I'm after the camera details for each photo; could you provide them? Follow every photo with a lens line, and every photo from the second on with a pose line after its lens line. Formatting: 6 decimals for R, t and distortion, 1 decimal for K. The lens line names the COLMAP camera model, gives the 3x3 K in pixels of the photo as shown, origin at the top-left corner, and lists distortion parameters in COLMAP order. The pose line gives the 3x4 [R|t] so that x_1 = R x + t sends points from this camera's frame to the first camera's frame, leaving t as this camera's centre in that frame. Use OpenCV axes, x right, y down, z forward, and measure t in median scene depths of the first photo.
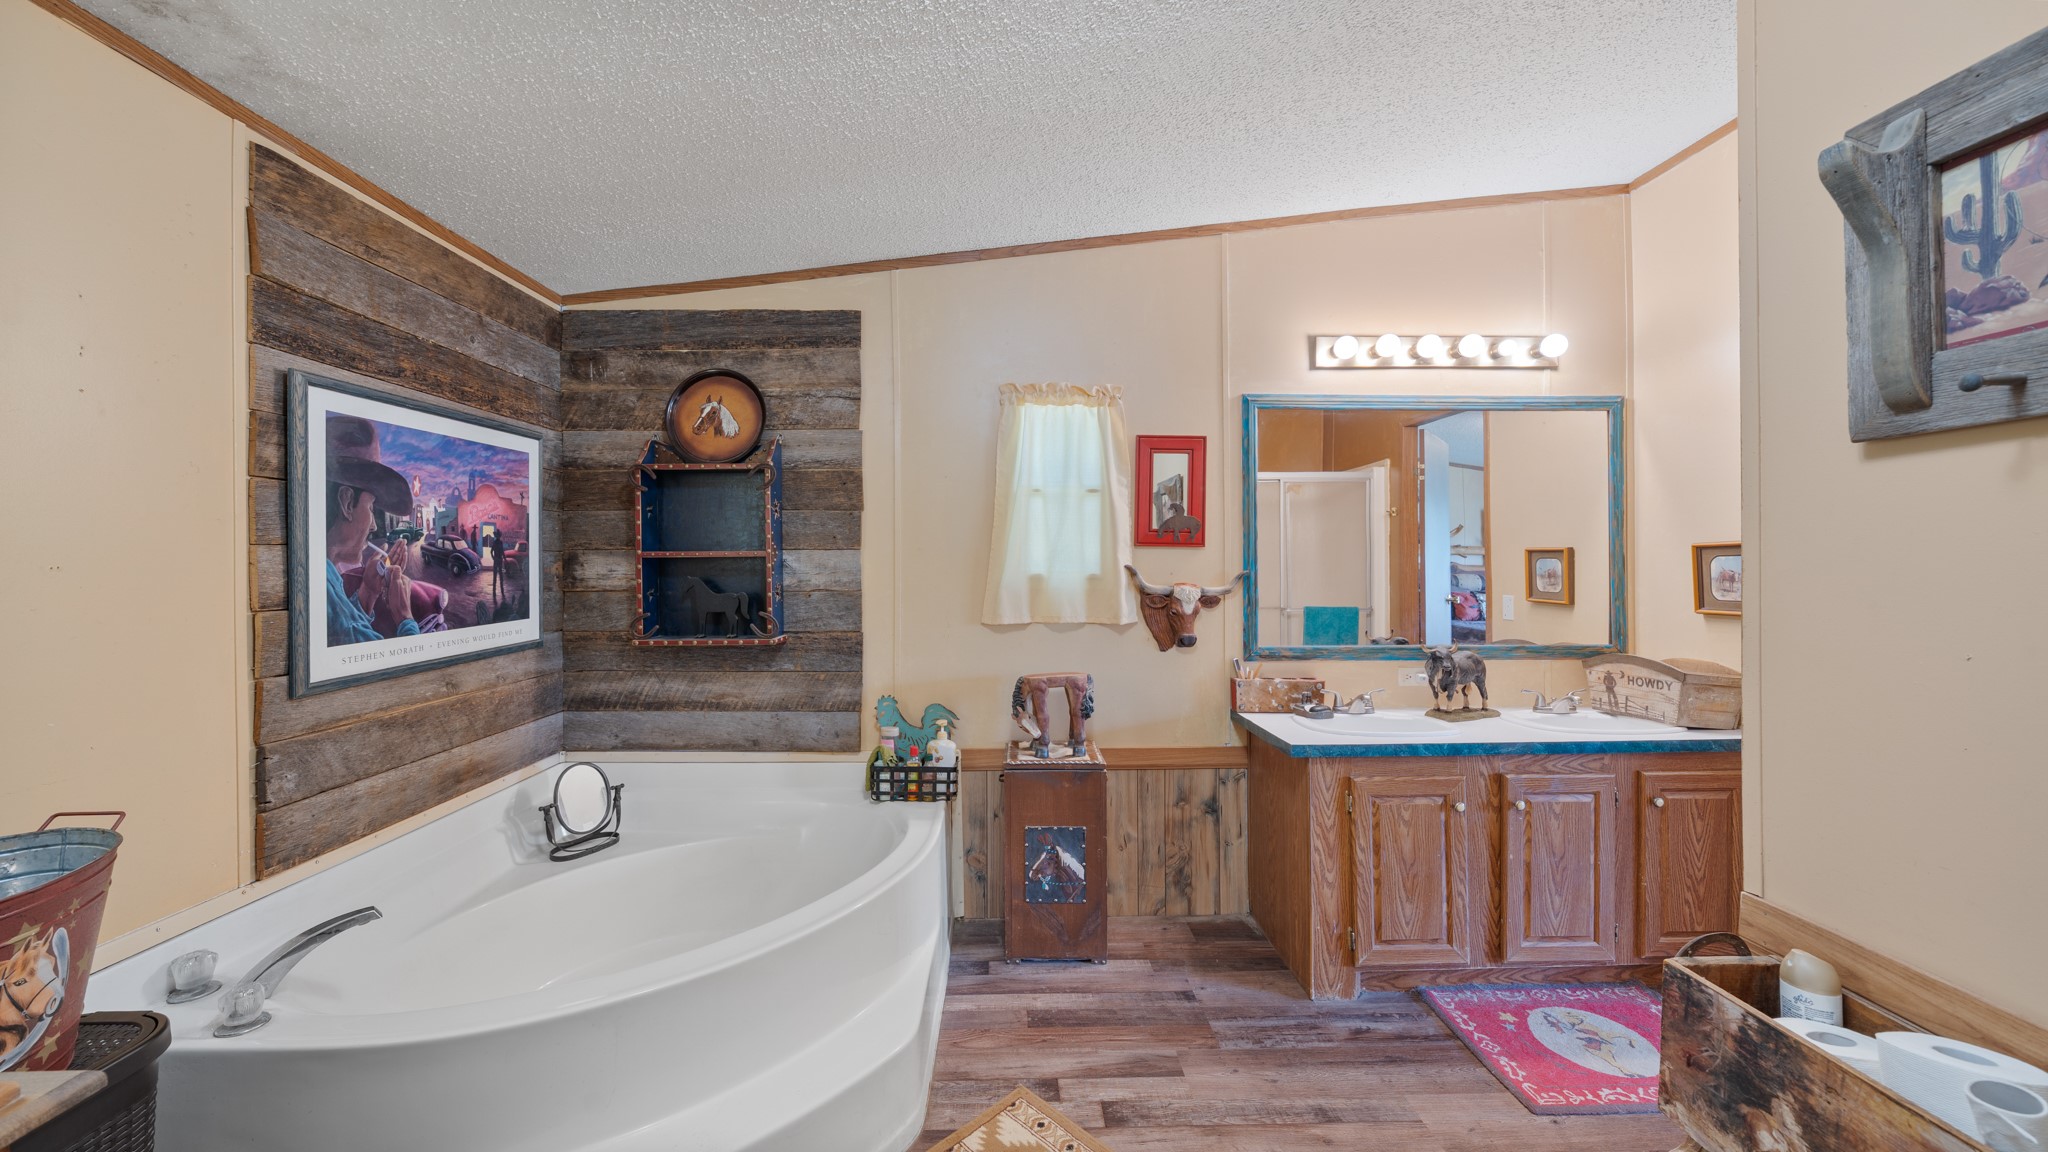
lens RADIAL K [[701.1, 0, 1029.8], [0, 701.1, 560.4], [0, 0, 1]] dist [-0.002599, -0.000209]
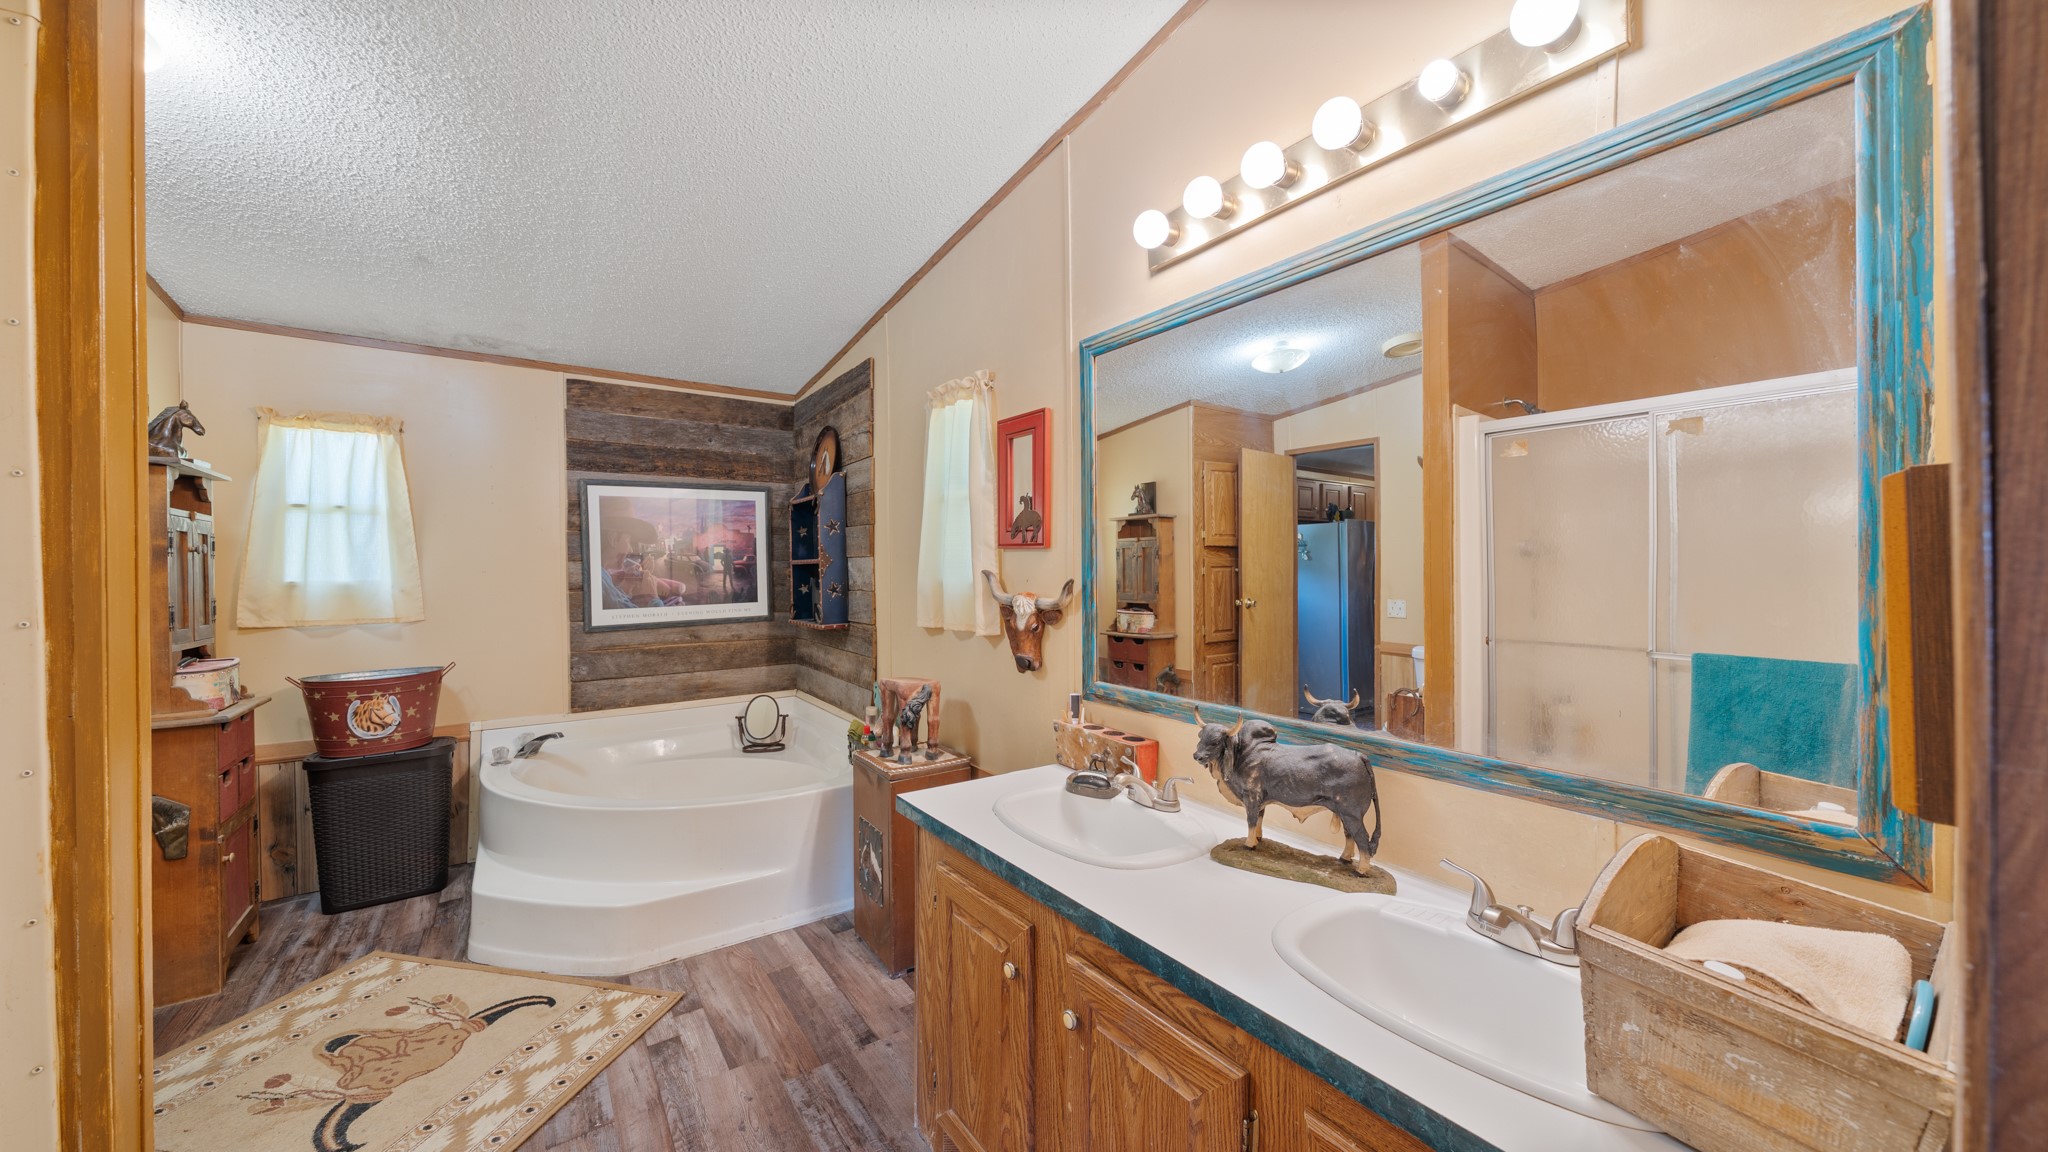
lens RADIAL K [[701.1, 0, 1038.5], [0, 701.1, 569.6], [0, 0, 1]] dist [-0.002599, -0.000209]
pose [[0.578639, 0.001862, -0.815582, 1.126306], [0.007603, 0.999942, 0.007677, -0.000701], [0.815548, -0.010643, 0.578591, 0.669416]]
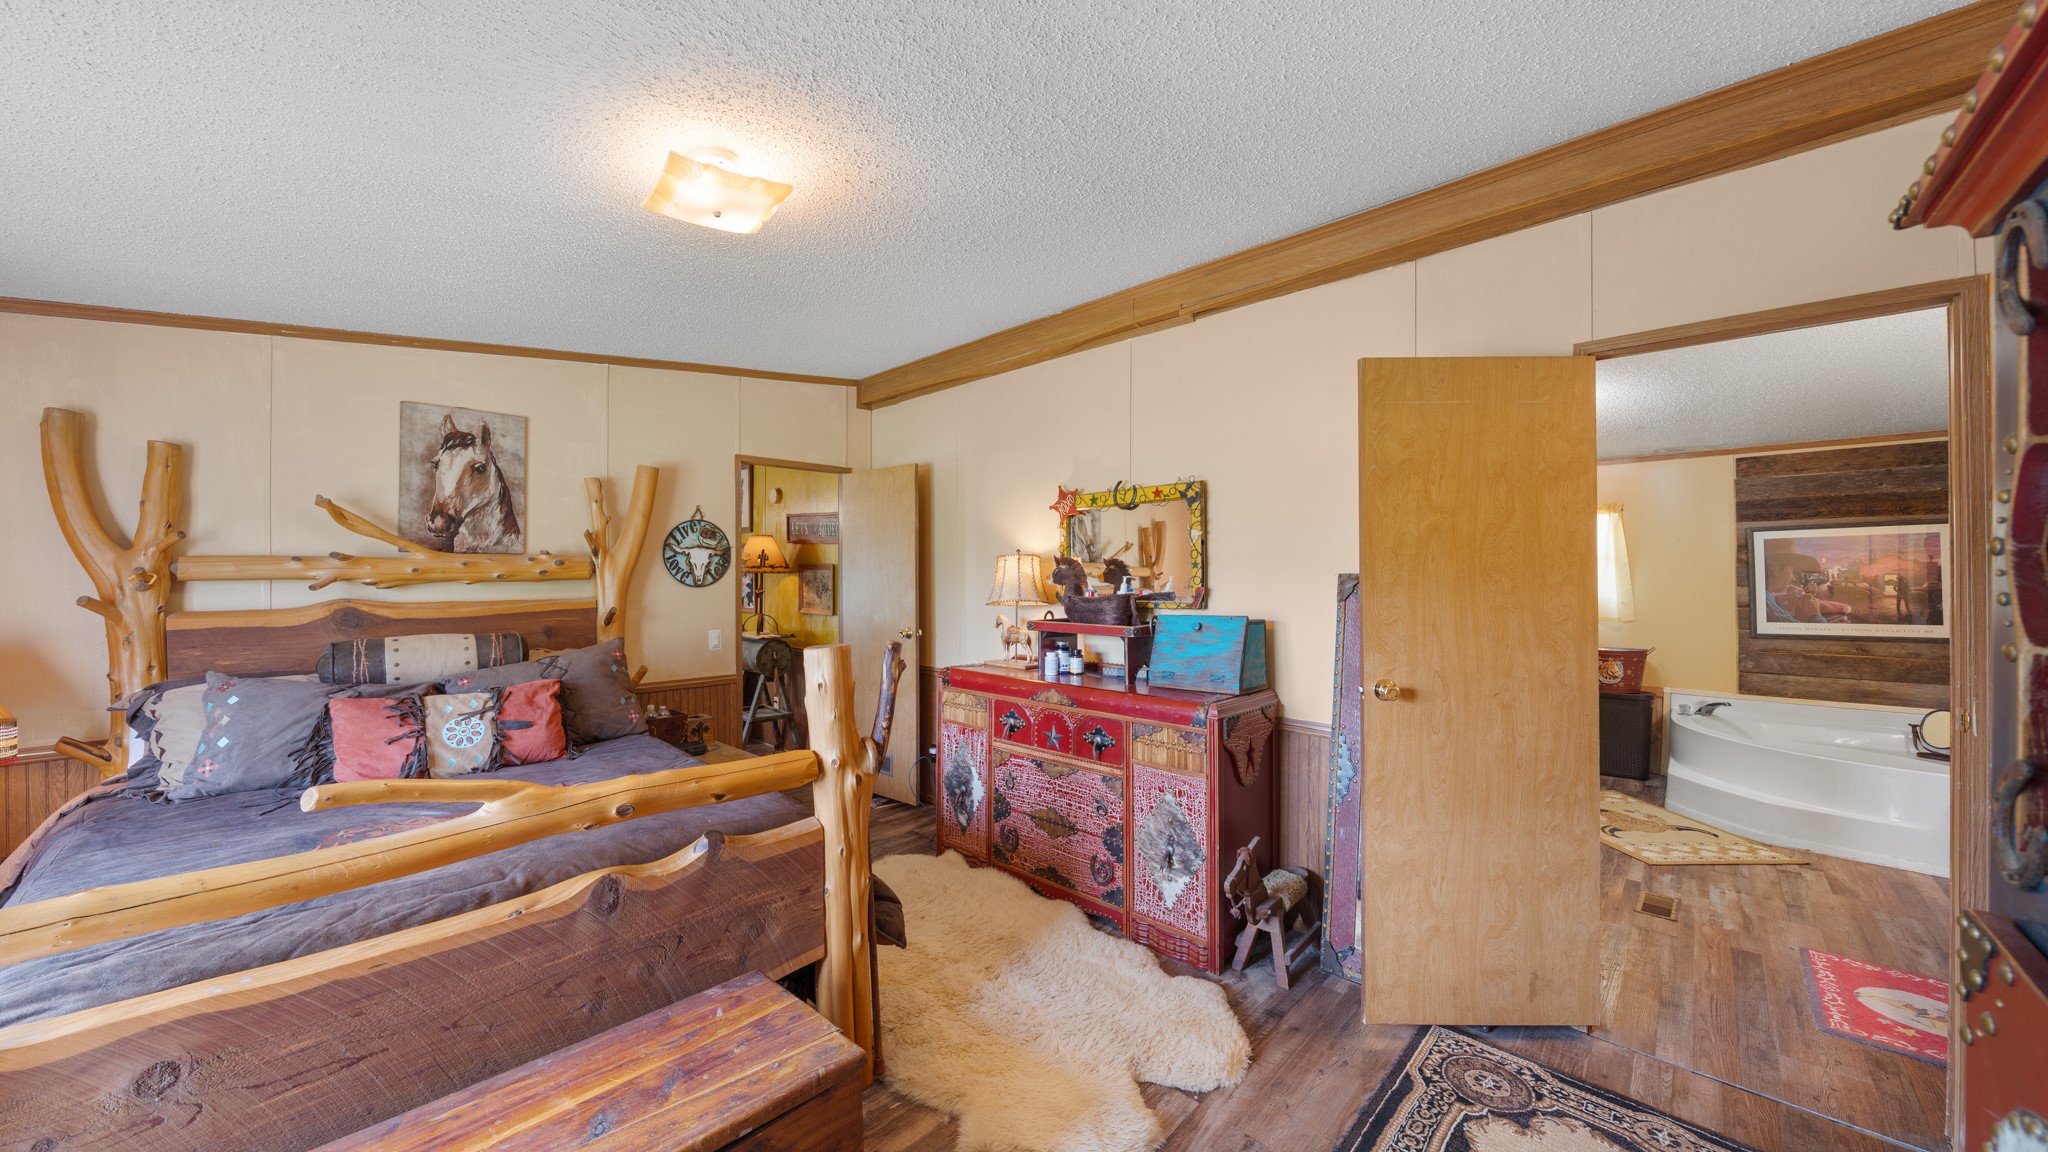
lens RADIAL K [[701.1, 0, 1021.5], [0, 701.1, 572.4], [0, 0, 1]] dist [-0.002599, -0.000209]
pose [[-0.712646, -0.006827, -0.701490, 2.462912], [0.000715, 0.999945, -0.010459, -0.038766], [0.701523, -0.007955, -0.712602, 0.706826]]
